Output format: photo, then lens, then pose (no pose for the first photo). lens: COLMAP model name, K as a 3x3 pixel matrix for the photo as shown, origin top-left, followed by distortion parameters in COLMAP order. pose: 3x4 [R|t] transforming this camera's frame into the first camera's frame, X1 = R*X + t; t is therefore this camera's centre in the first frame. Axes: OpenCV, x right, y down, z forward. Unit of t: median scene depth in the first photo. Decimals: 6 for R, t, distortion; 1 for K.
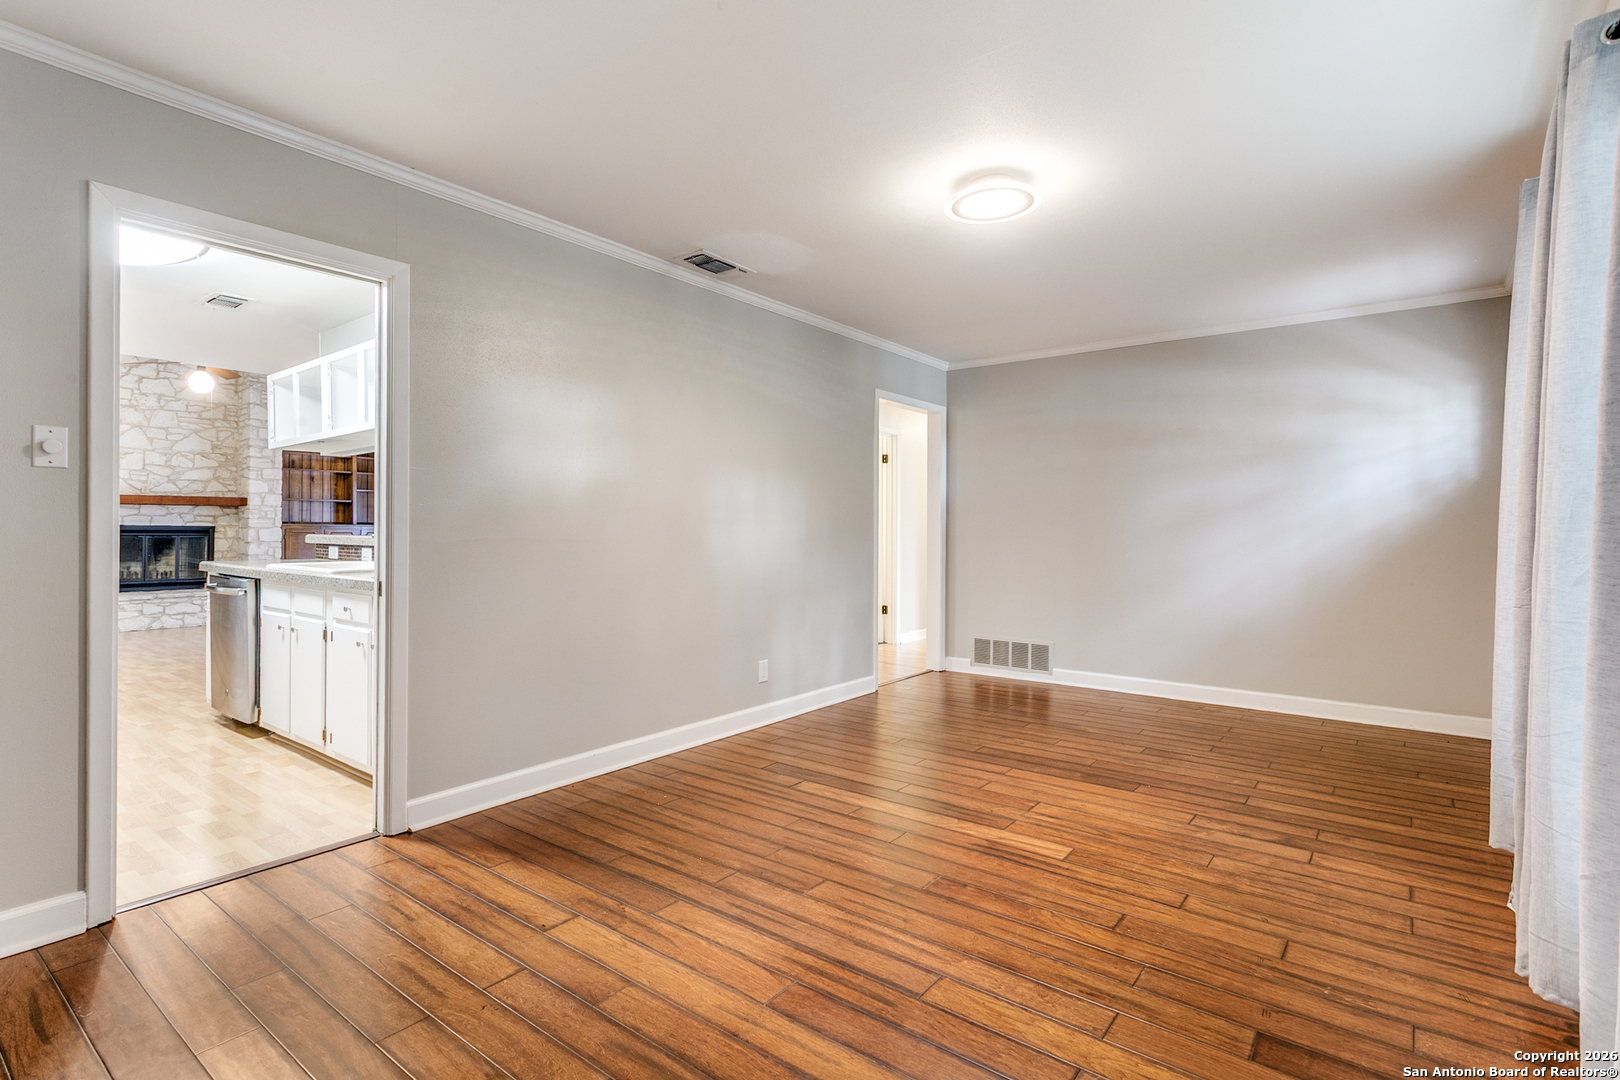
lens RADIAL K [[781.2, 0, 807.5], [0, 781.2, 530.5], [0, 0, 1]] dist [0.003344, -0.000870]
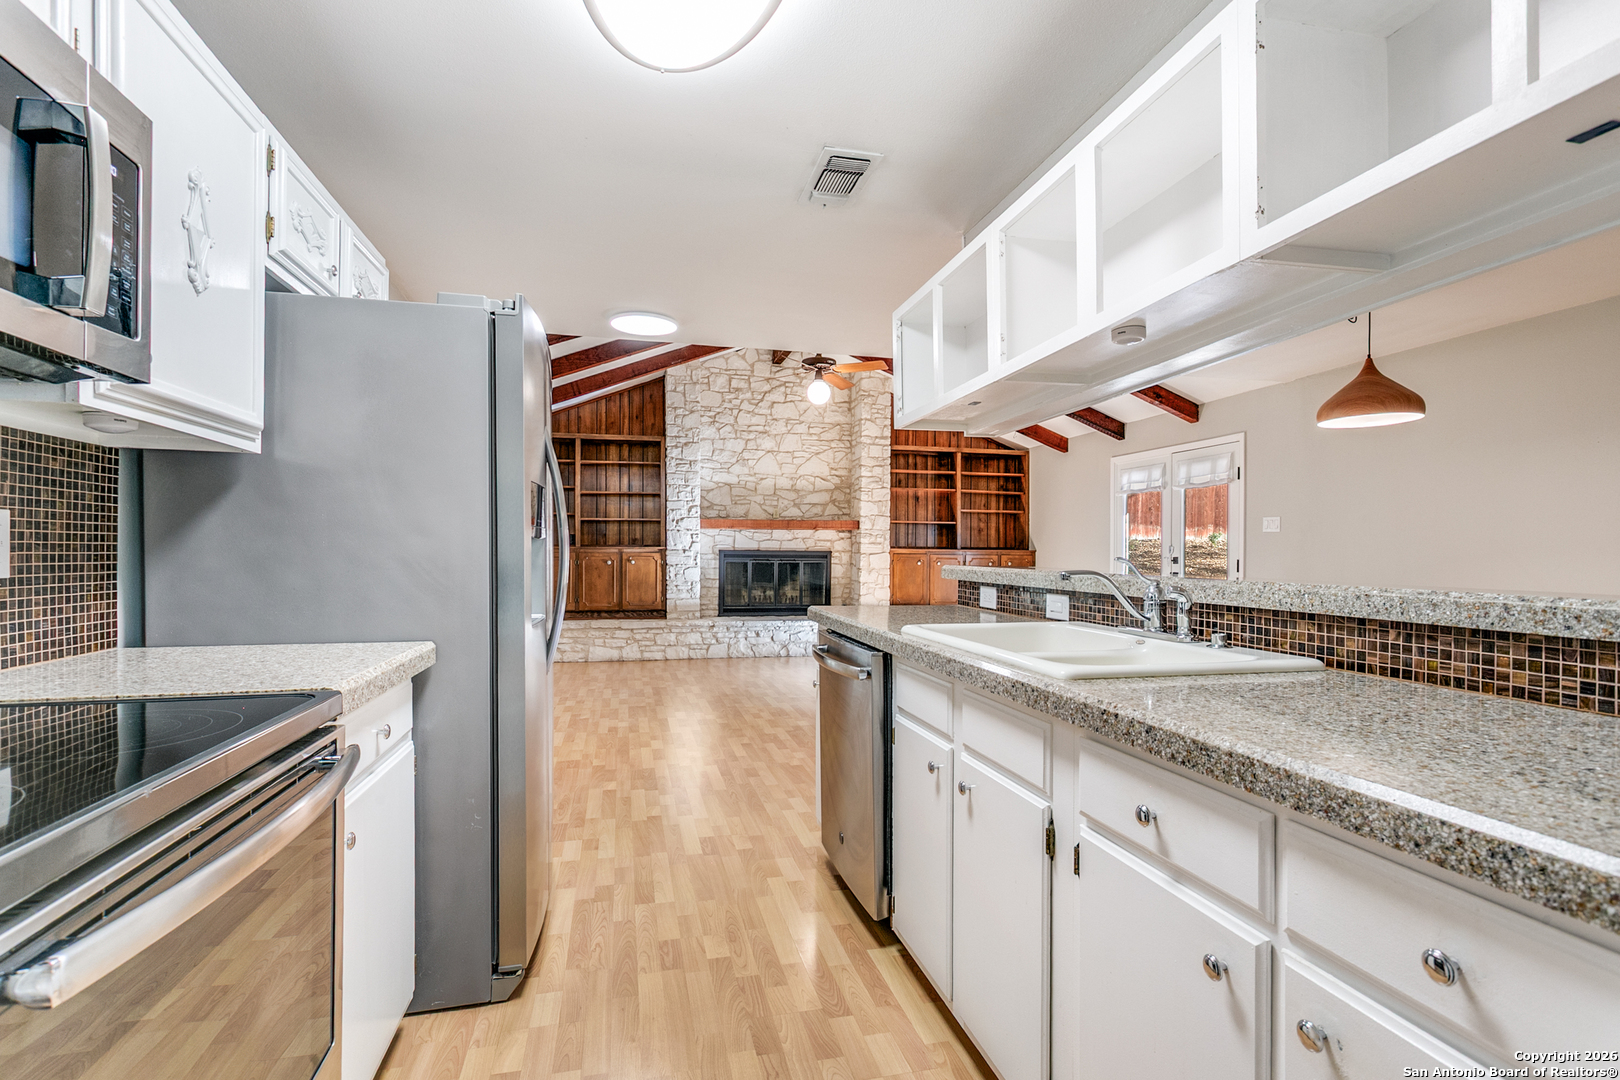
lens RADIAL K [[781.2, 0, 808.4], [0, 781.2, 561.0], [0, 0, 1]] dist [0.003344, -0.000870]
pose [[0.777494, 0.007589, -0.628845, -0.451742], [-0.002501, 0.999957, 0.008975, -0.005556], [0.628886, -0.005405, 0.777479, 0.606489]]
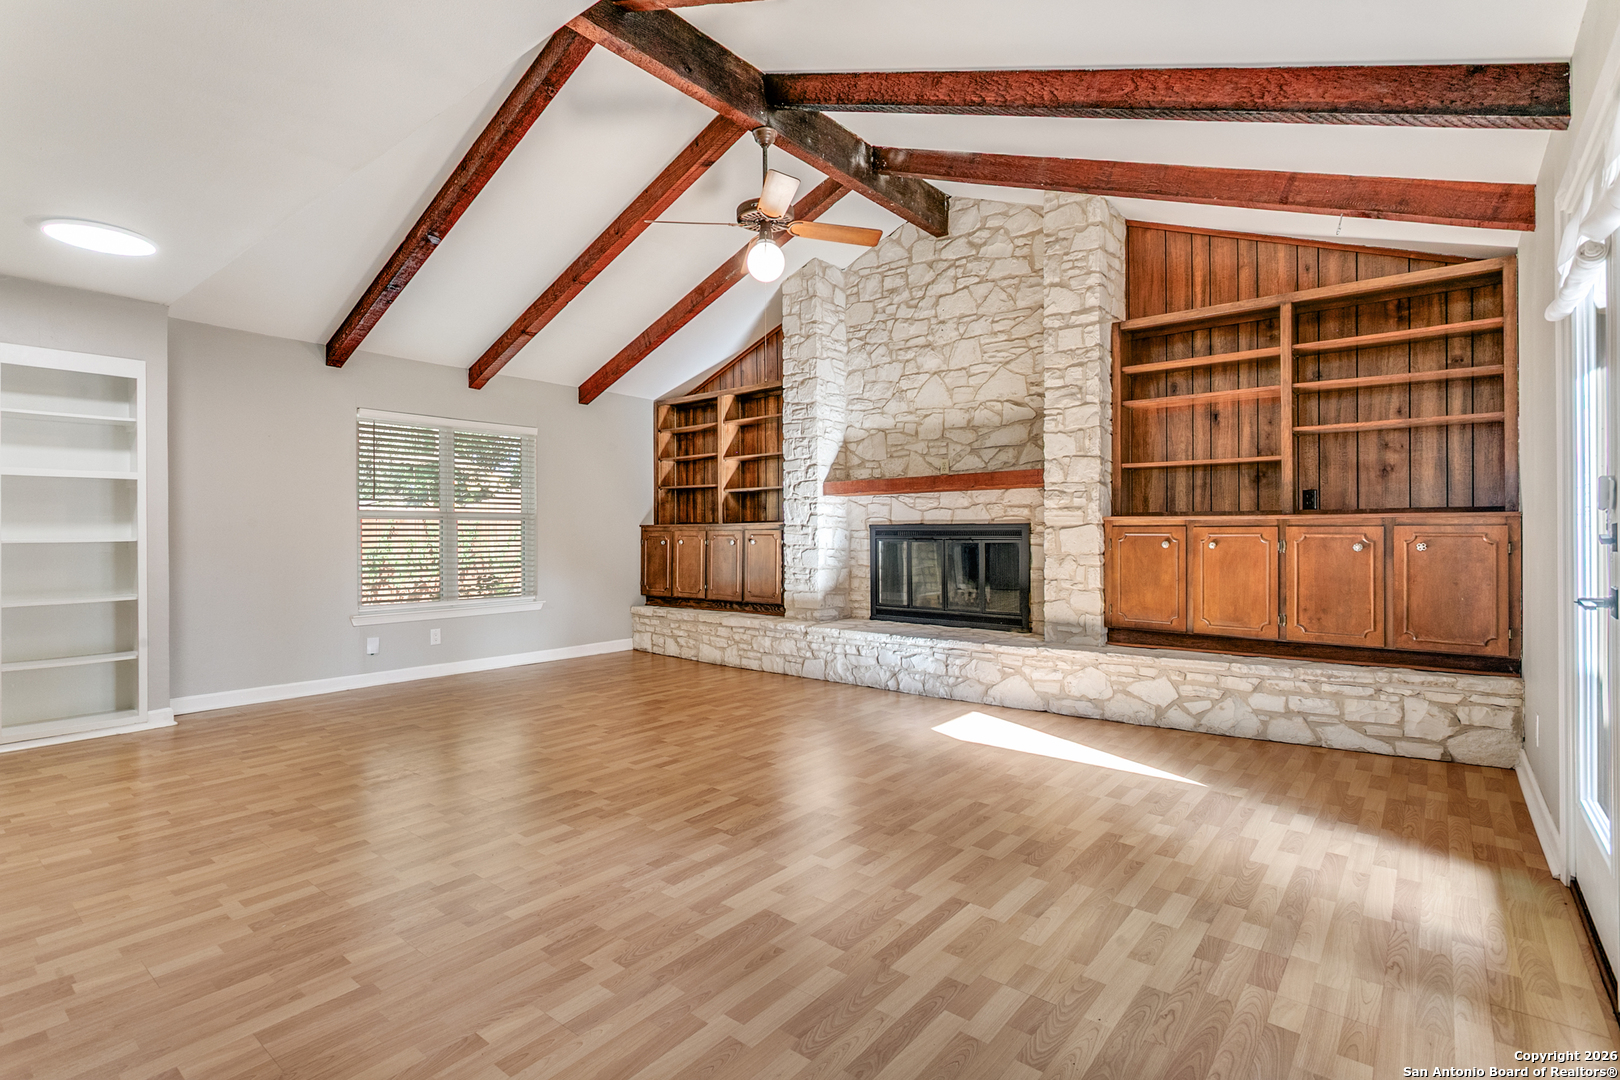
lens RADIAL K [[781.2, 0, 776.6], [0, 781.2, 533.6], [0, 0, 1]] dist [0.003344, -0.000870]
pose [[-0.033838, -0.004857, -0.999416, -0.481287], [0.004772, 0.999976, -0.005021, 0.008524], [0.999416, -0.004939, -0.033814, 2.135597]]
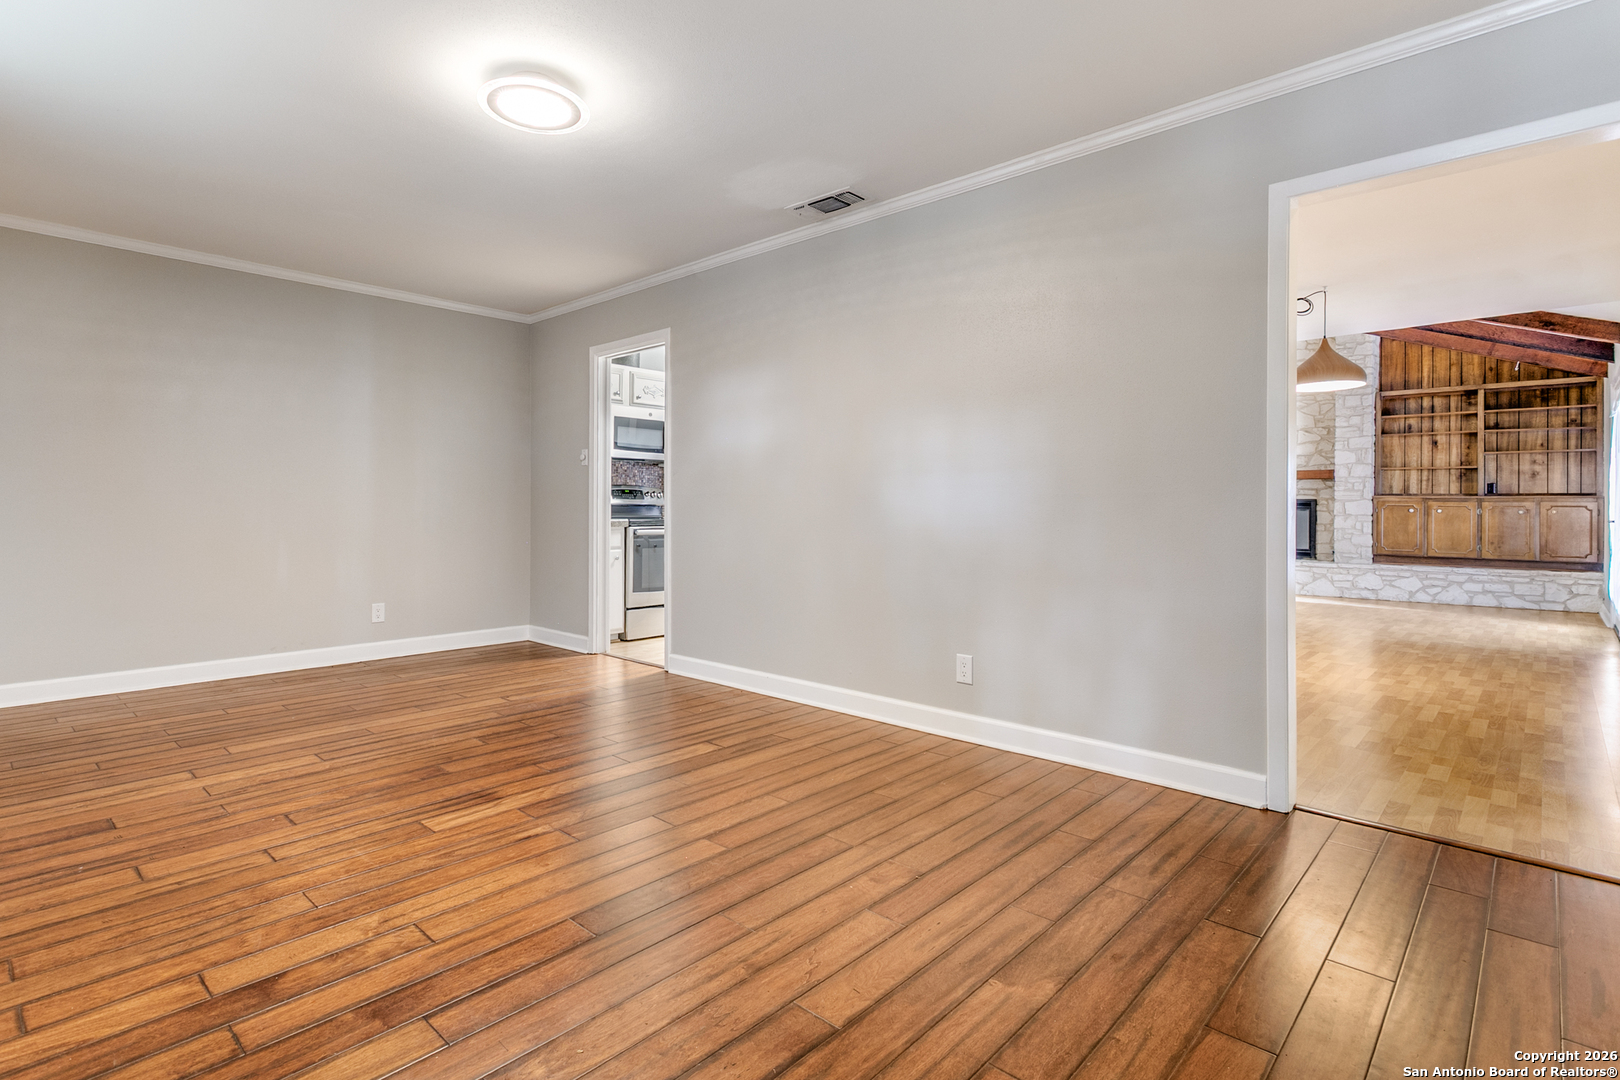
lens RADIAL K [[781.2, 0, 777.0], [0, 781.2, 510.4], [0, 0, 1]] dist [0.003344, -0.000870]
pose [[-0.088713, 0.002815, -0.996053, 0.809315], [-0.006714, 0.999972, 0.003424, 0.027059], [0.996035, 0.006992, -0.088692, 0.998696]]
